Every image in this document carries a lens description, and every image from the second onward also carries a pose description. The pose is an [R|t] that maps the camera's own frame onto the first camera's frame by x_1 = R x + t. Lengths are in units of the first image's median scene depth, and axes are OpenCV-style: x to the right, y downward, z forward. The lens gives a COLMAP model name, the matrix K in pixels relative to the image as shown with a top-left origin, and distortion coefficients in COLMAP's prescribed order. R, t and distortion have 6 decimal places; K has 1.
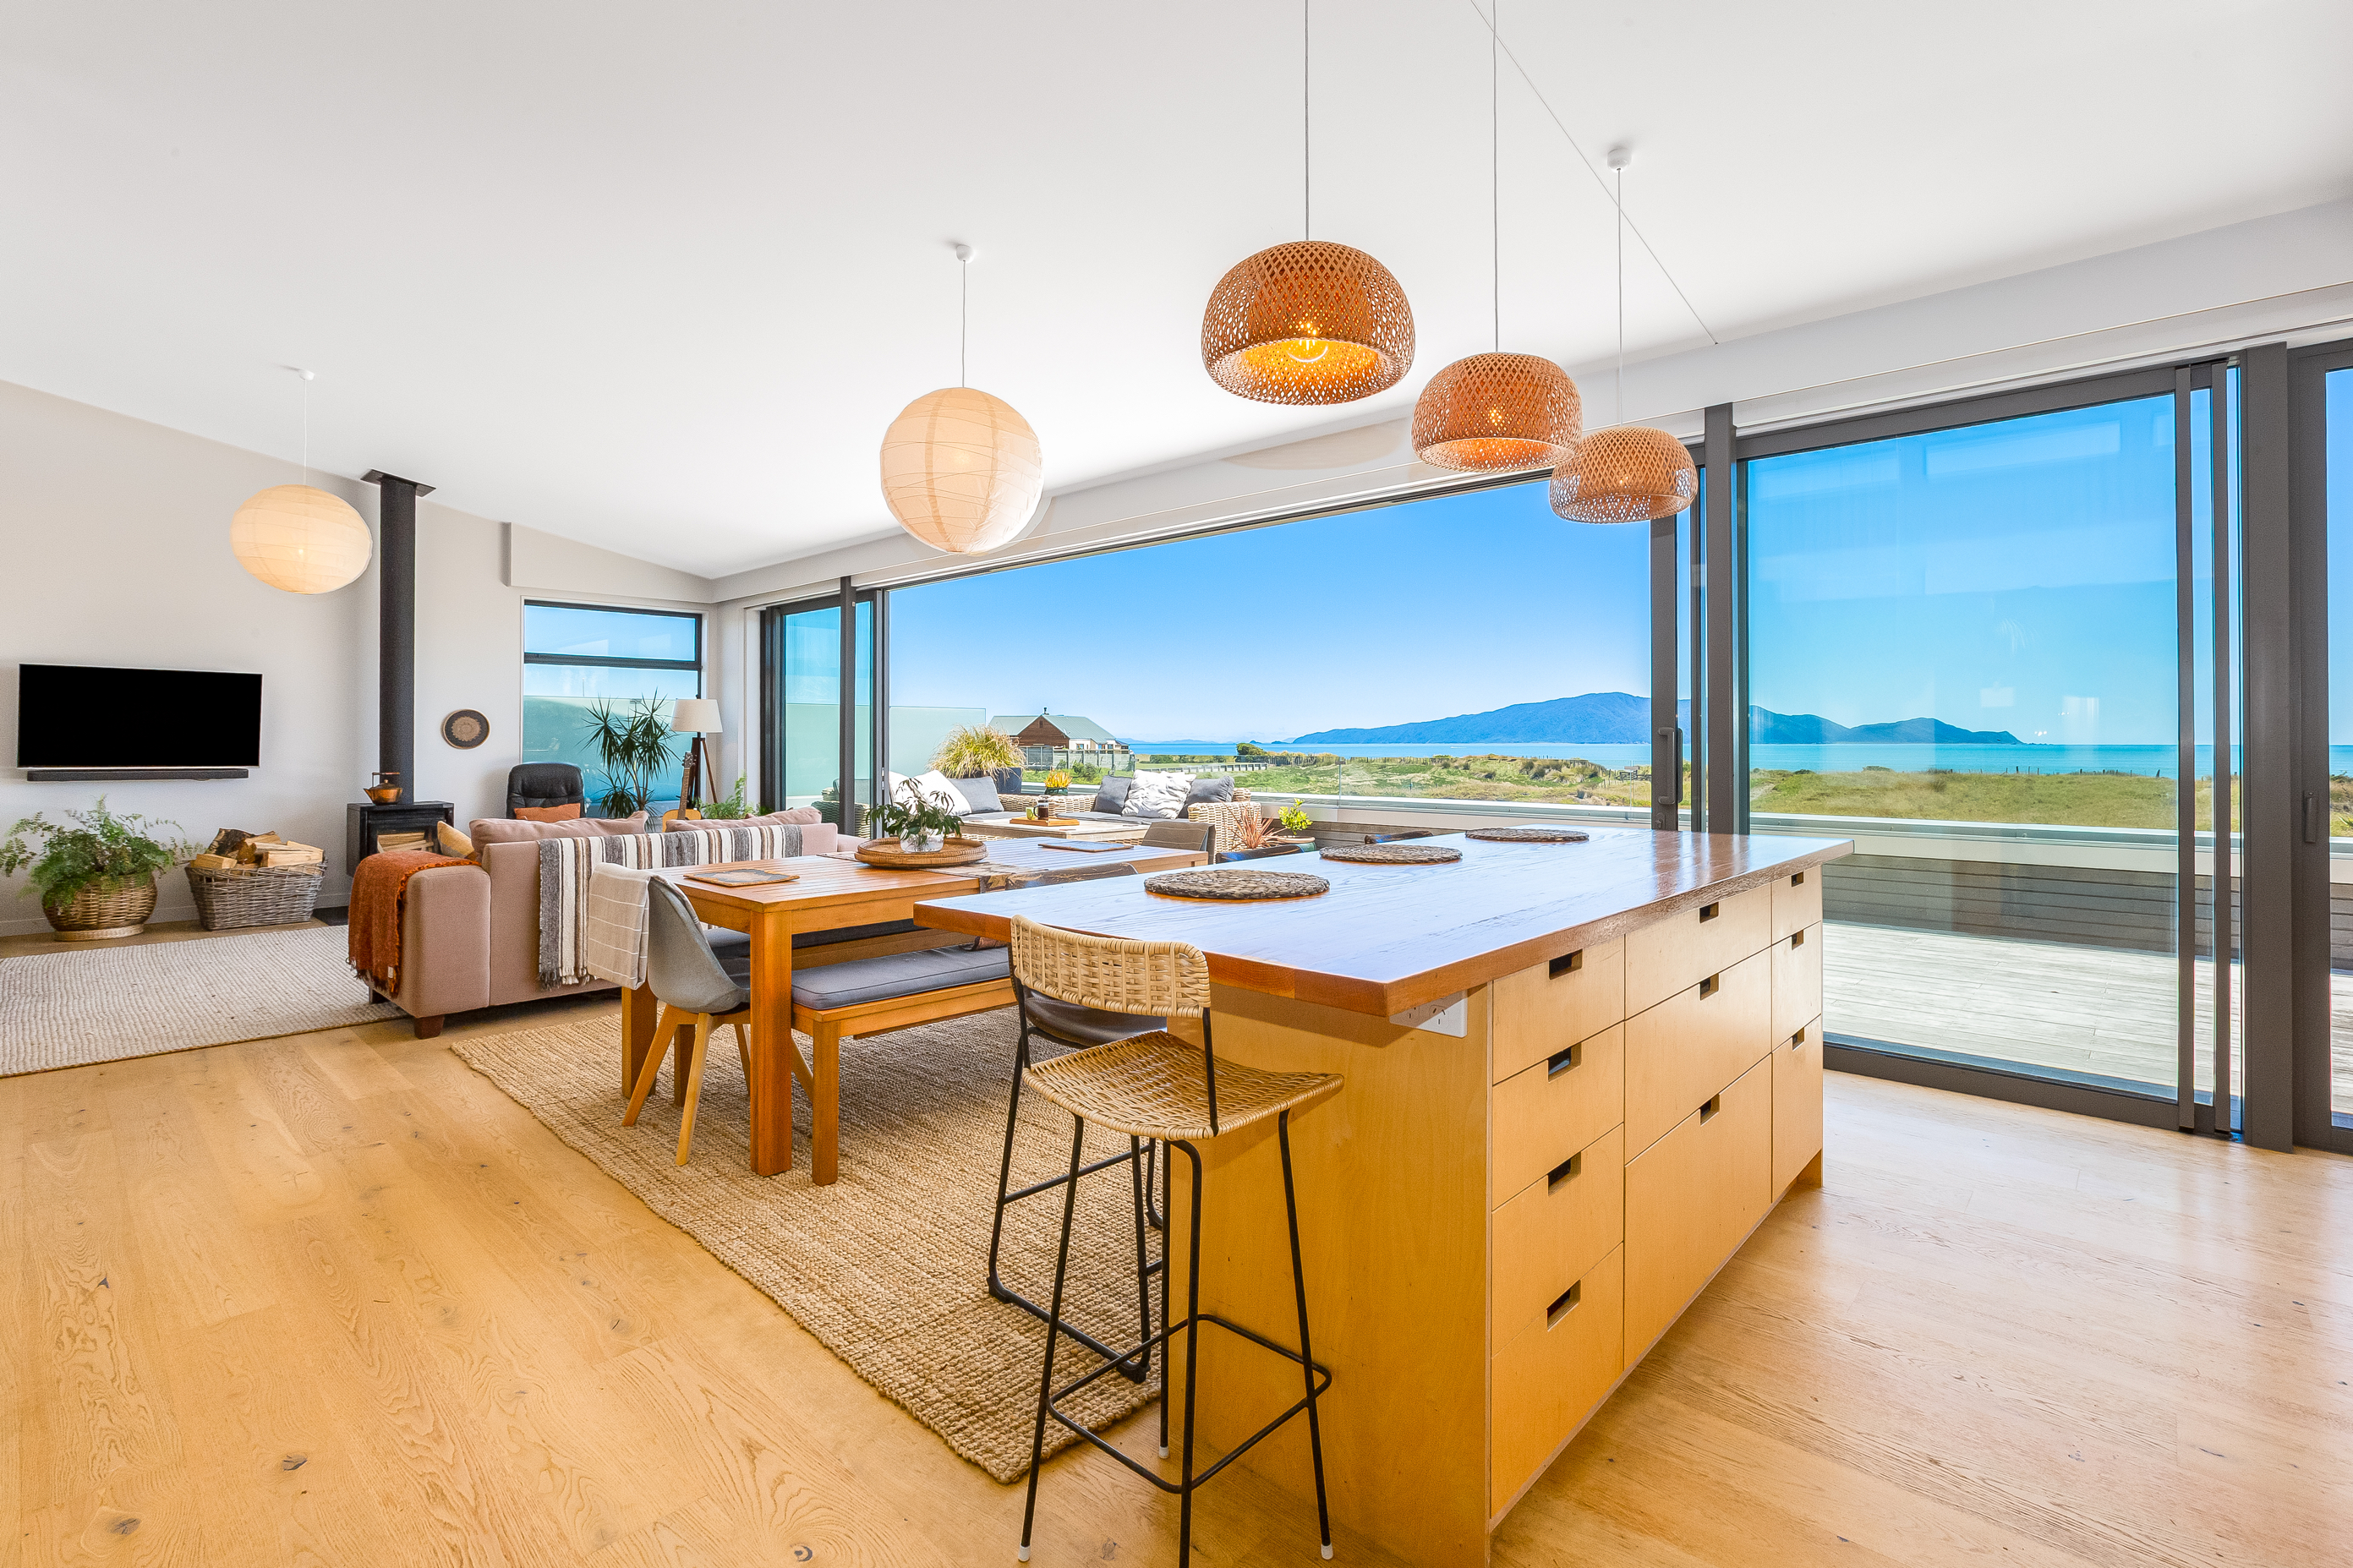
lens RADIAL K [[1083.7, 0, 1201.8], [0, 1083.7, 742.1], [0, 0, 1]] dist [-0.011964, 0.004003]
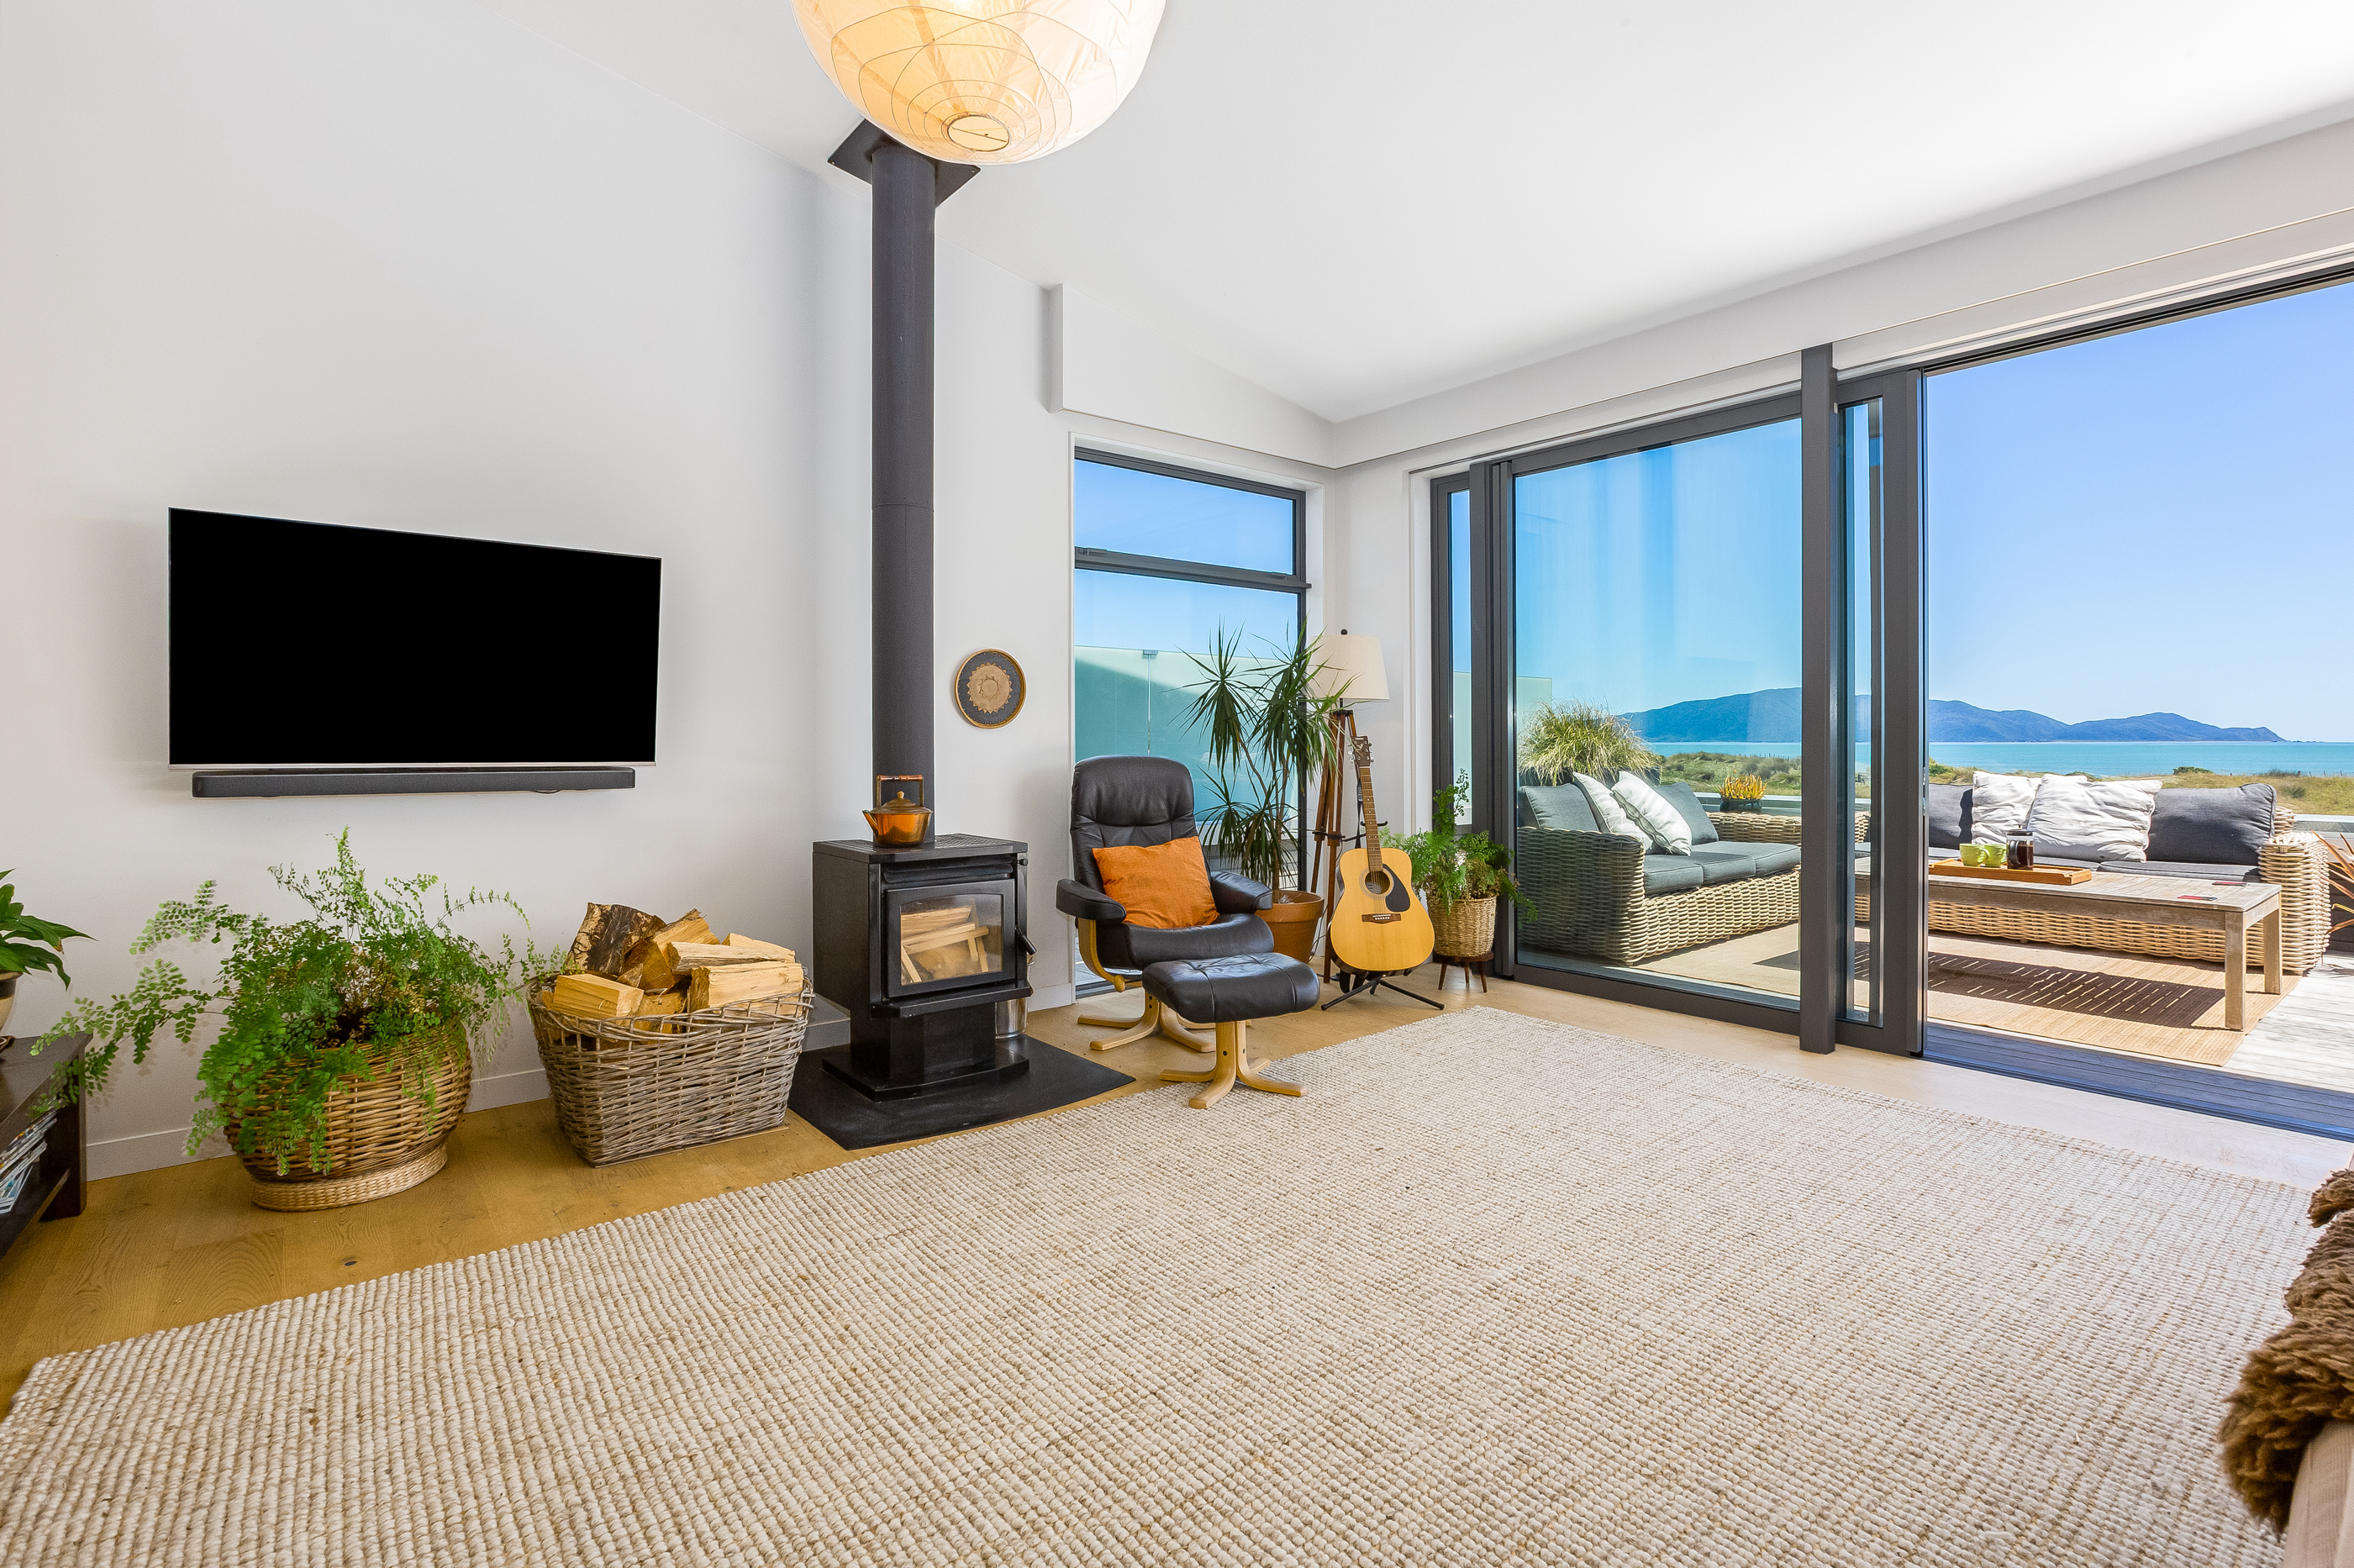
lens RADIAL K [[1084.2, 0, 1179.1], [0, 1084.2, 739.8], [0, 0, 1]] dist [-0.011964, 0.004003]
pose [[0.993168, -0.002829, -0.116663, -0.544040], [0.002565, 0.999994, -0.002418, 0.012962], [0.116669, 0.002102, 0.993169, 0.516909]]
